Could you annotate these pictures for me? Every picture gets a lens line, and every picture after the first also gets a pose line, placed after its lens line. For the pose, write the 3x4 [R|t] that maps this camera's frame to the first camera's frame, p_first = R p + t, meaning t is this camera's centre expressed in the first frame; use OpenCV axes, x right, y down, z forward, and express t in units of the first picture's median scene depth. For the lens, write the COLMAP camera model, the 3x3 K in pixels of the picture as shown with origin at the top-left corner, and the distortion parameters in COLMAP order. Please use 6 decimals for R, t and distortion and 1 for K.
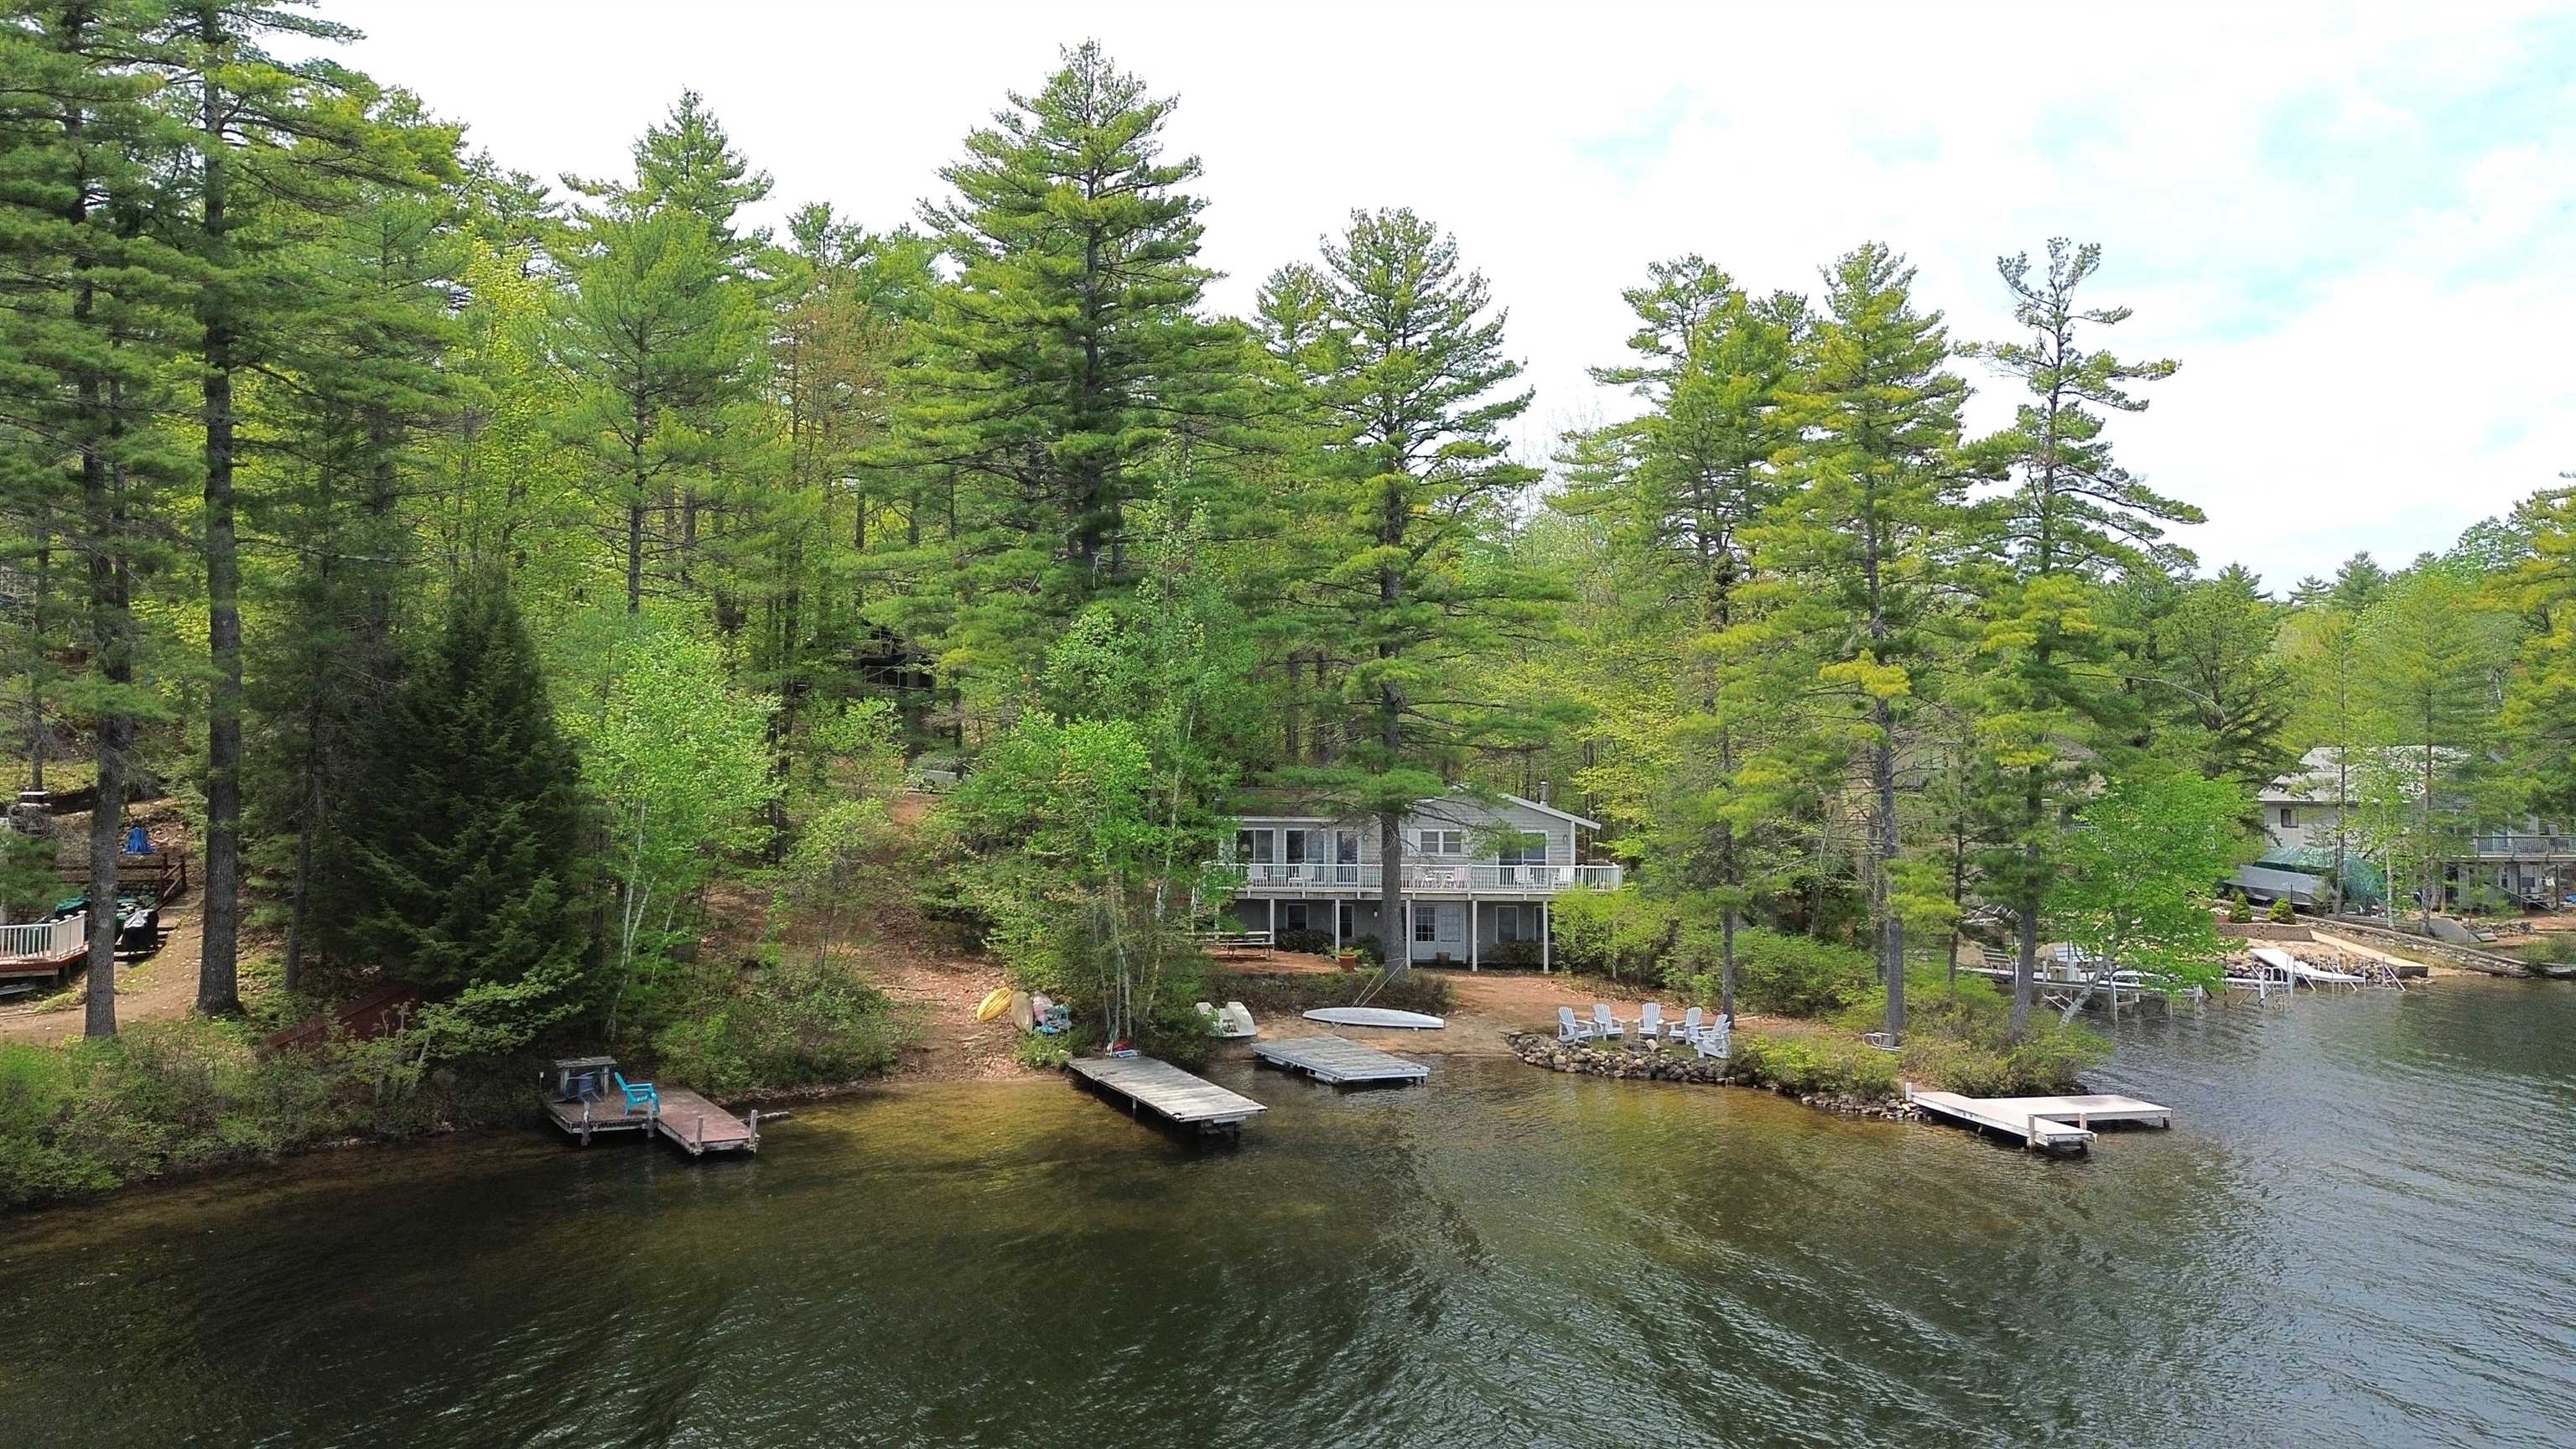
lens RADIAL K [[1827.8, 0, 1288.0], [0, 1827.8, 724.5], [0, 0, 1]] dist [0.091889, -0.105113]
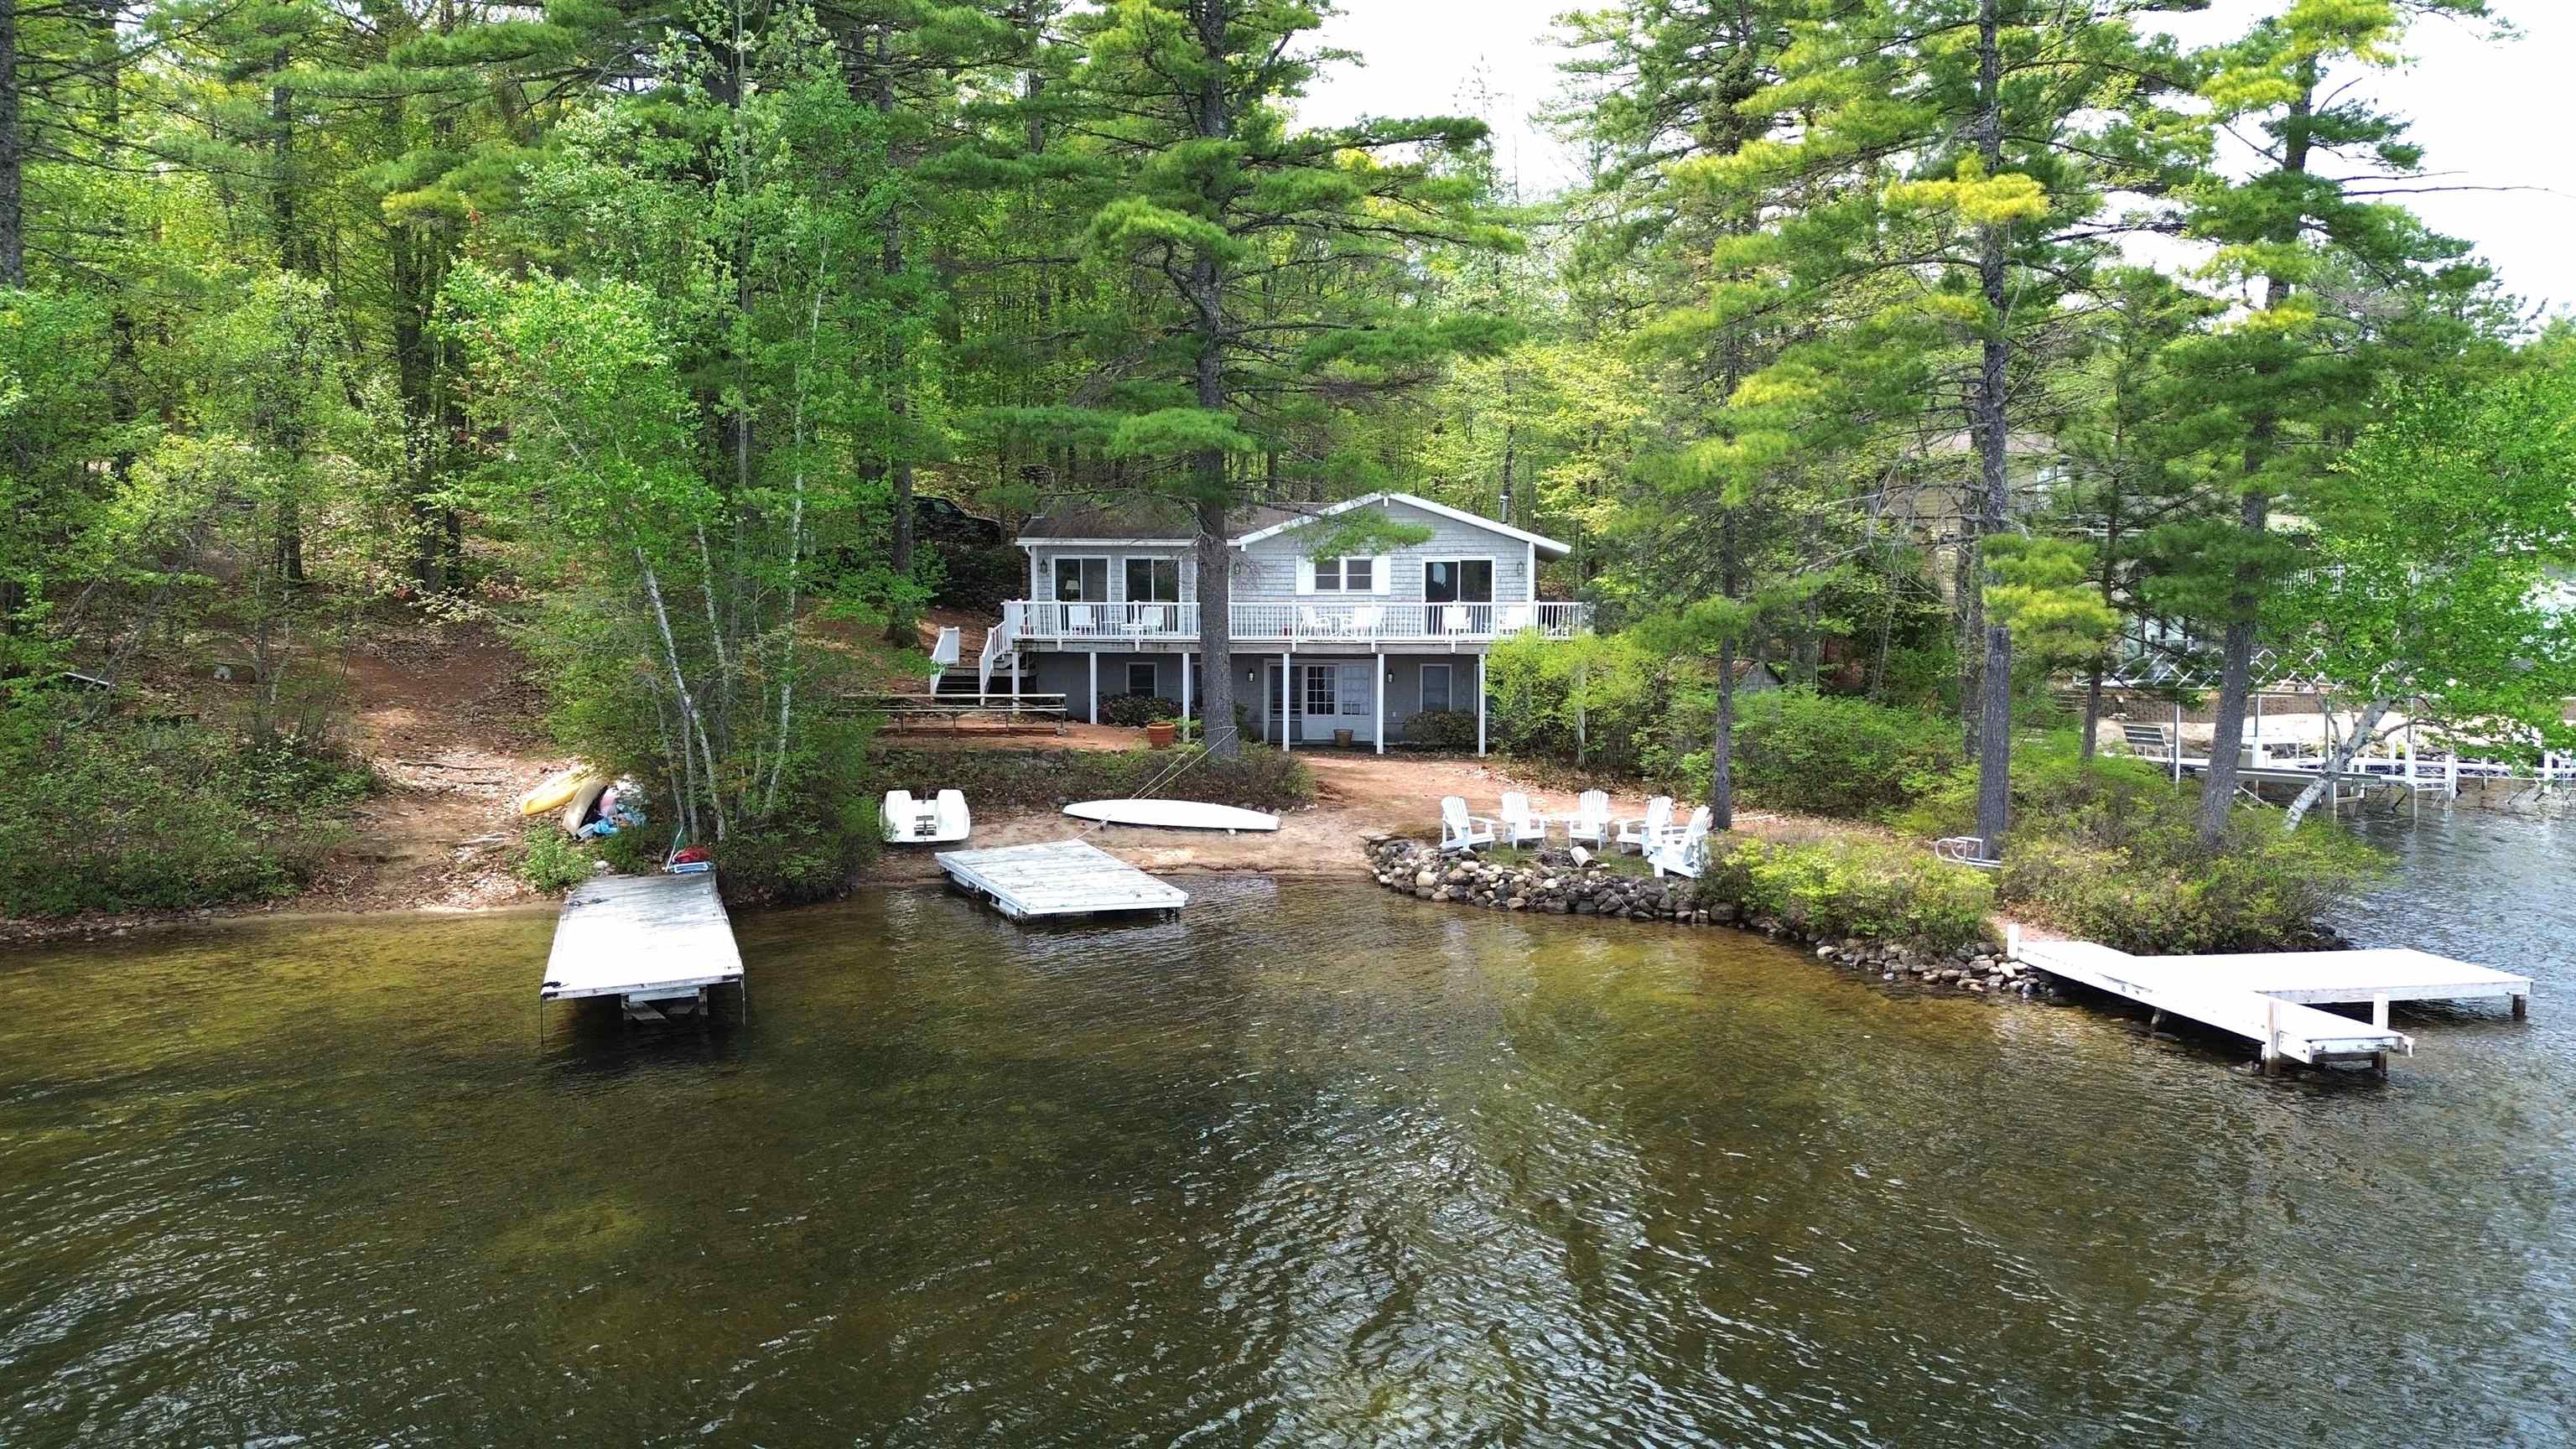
lens RADIAL K [[1827.8, 0, 1288.0], [0, 1827.8, 724.5], [0, 0, 1]] dist [0.091889, -0.105113]
pose [[0.998710, 0.002111, -0.050727, 0.126638], [0.002890, 0.995151, 0.098317, 0.068261], [0.050689, -0.098337, 0.993861, 0.382190]]
